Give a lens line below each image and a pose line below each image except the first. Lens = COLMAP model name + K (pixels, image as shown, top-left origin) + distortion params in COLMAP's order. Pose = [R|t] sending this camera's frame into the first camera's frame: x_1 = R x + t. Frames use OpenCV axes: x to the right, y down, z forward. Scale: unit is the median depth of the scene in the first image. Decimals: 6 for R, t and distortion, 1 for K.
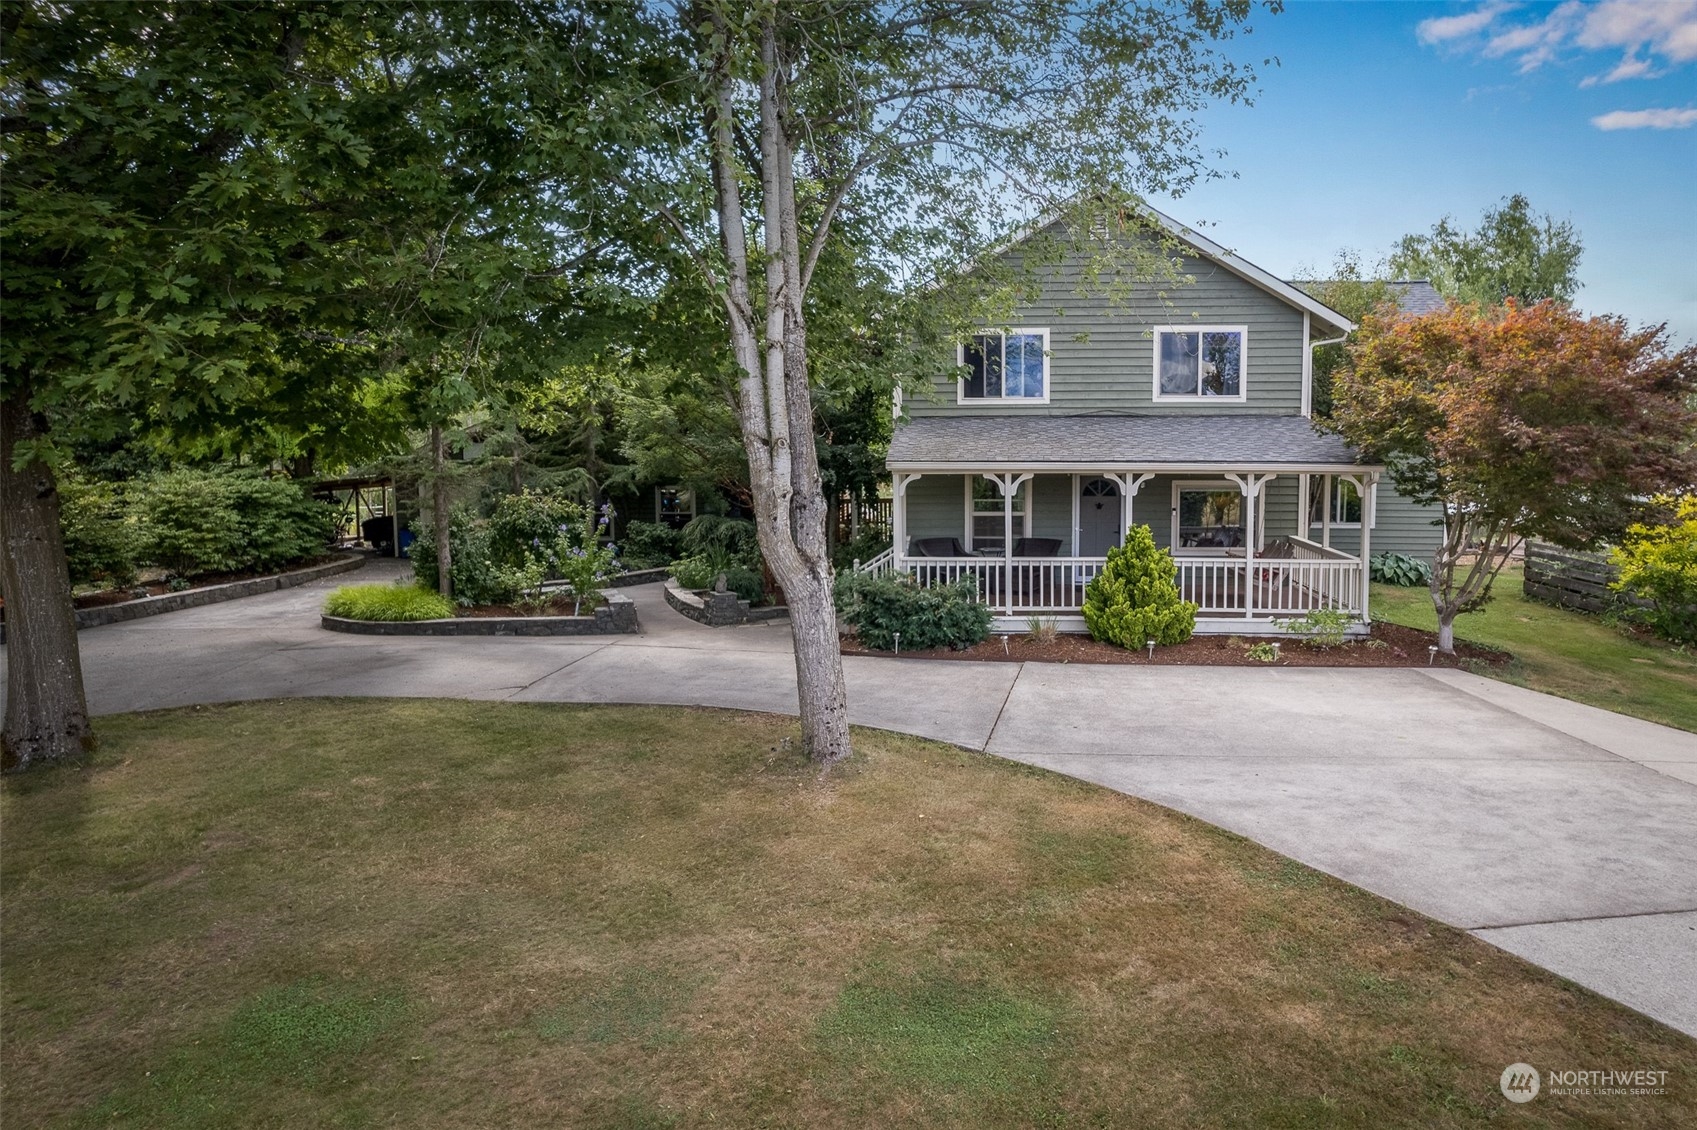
lens RADIAL K [[1025.0, 0, 829.2], [0, 1025.0, 569.5], [0, 0, 1]] dist [-0.023094, 0.003798]
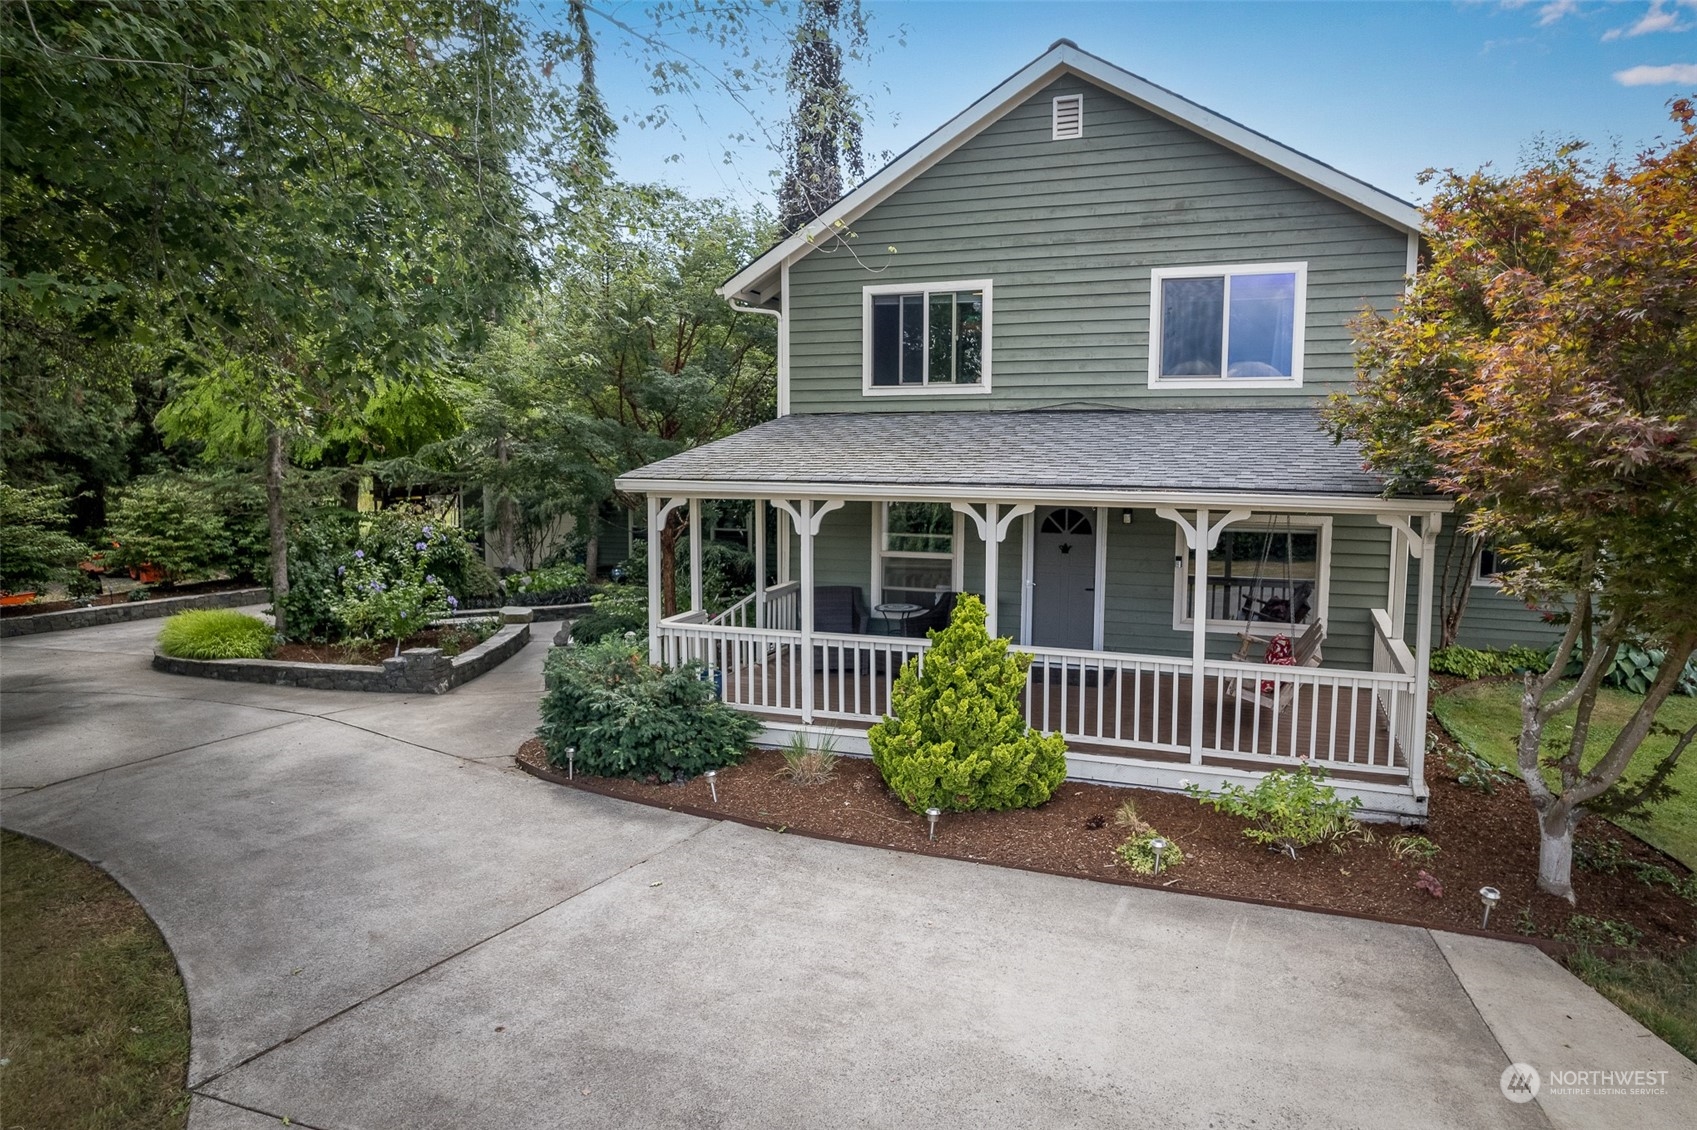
lens RADIAL K [[1025.0, 0, 829.2], [0, 1025.0, 569.5], [0, 0, 1]] dist [-0.023094, 0.003798]
pose [[0.961385, 0.038363, -0.272520, 0.304514], [-0.040007, 0.999199, -0.000476, -0.043028], [0.272284, 0.011361, 0.962150, 0.334060]]
